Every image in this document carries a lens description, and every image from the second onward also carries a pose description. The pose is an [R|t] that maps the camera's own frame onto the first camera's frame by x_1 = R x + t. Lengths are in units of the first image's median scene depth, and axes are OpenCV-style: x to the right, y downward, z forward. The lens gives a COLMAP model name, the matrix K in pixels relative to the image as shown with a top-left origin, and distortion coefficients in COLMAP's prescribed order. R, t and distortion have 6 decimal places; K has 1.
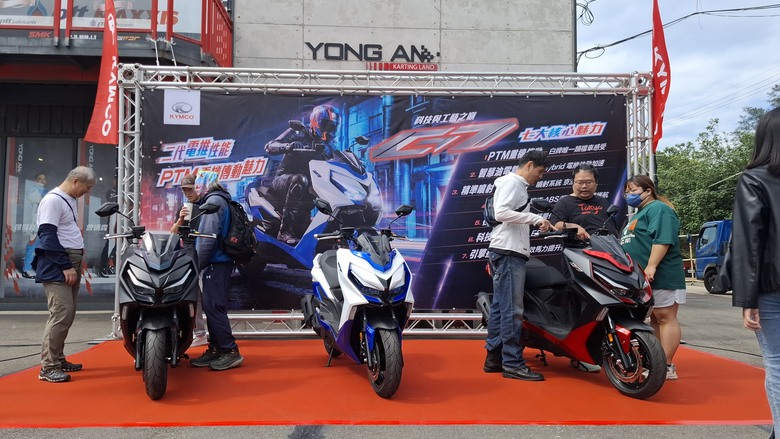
lens RADIAL K [[572.6, 0, 393.6], [0, 572.6, 222.3], [0, 0, 1]] dist [0.010001, -0.027863]
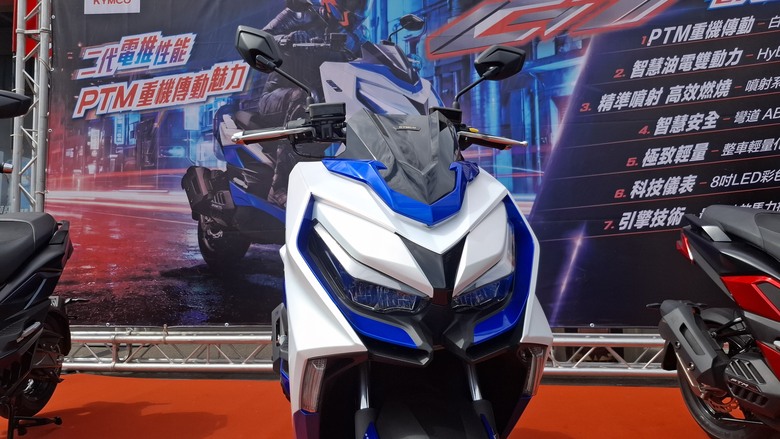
lens RADIAL K [[572.6, 0, 391.2], [0, 572.6, 209.0], [0, 0, 1]] dist [0.010001, -0.027863]
pose [[0.989710, -0.020478, -0.141612, 0.000856], [0.017747, 0.999632, -0.020522, 0.051480], [0.141980, 0.017798, 0.989710, 0.449384]]
